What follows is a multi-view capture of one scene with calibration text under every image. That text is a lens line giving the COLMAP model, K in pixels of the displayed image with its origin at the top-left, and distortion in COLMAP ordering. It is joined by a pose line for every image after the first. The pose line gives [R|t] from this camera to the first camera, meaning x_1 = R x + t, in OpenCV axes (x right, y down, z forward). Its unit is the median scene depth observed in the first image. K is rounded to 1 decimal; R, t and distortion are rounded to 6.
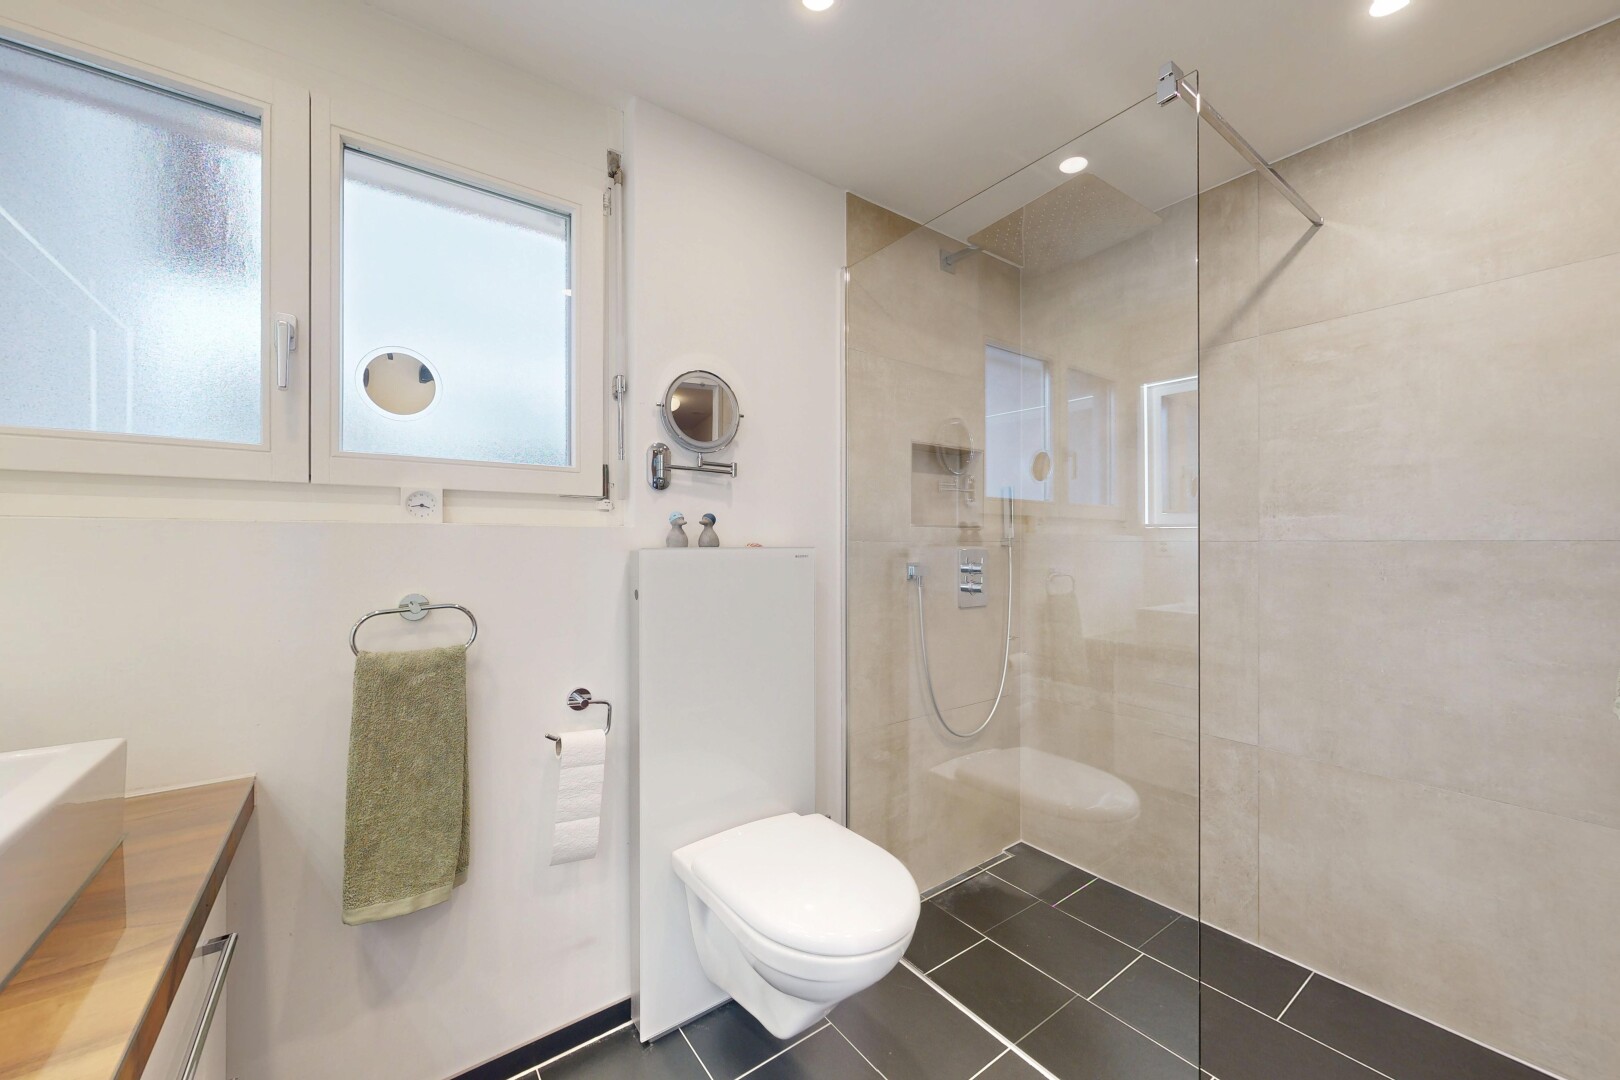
lens RADIAL K [[606.6, 0, 814.5], [0, 606.6, 540.7], [0, 0, 1]] dist [0.002315, -0.000087]
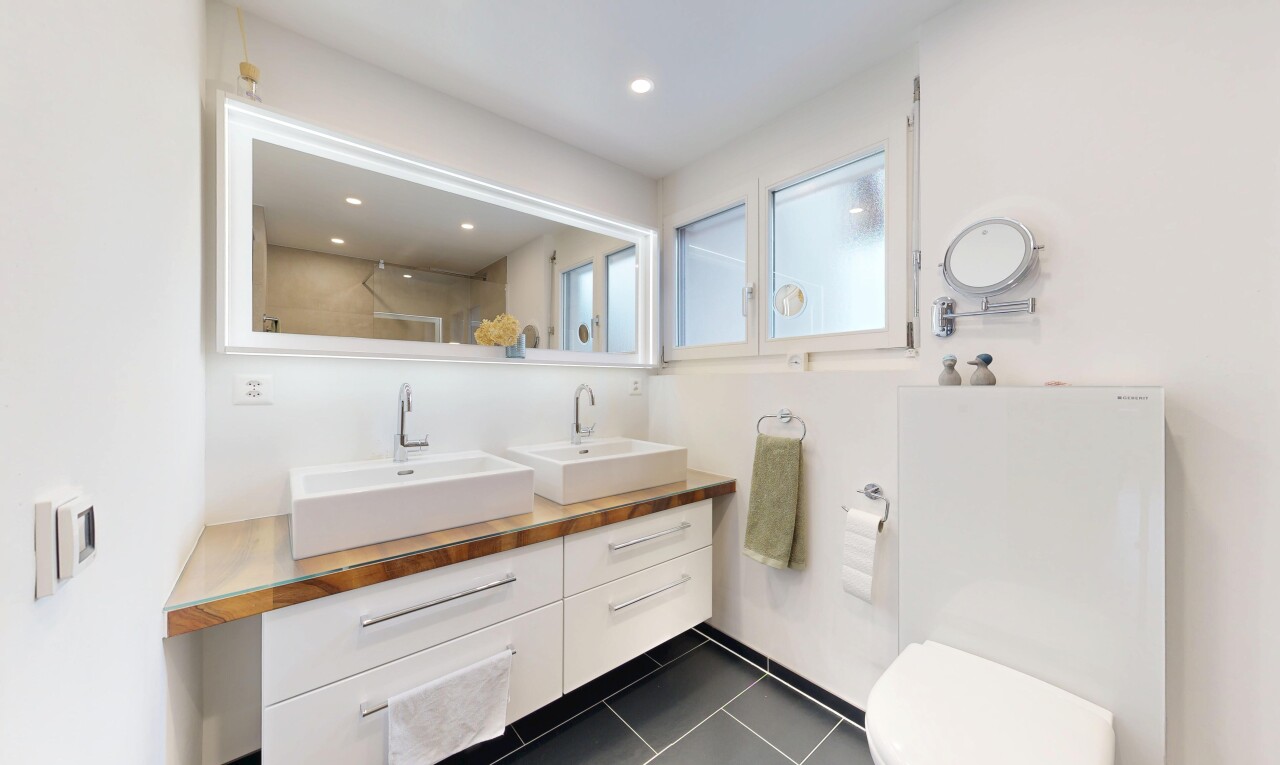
lens RADIAL K [[429.7, 0, 644.8], [0, 429.7, 385.3], [0, 0, 1]] dist [-0.000098, 0.000023]
pose [[0.073339, 0.000629, -0.997307, 0.593989], [0.001164, 0.999999, 0.000716, 0.010543], [0.997306, -0.001213, 0.073338, 0.400970]]
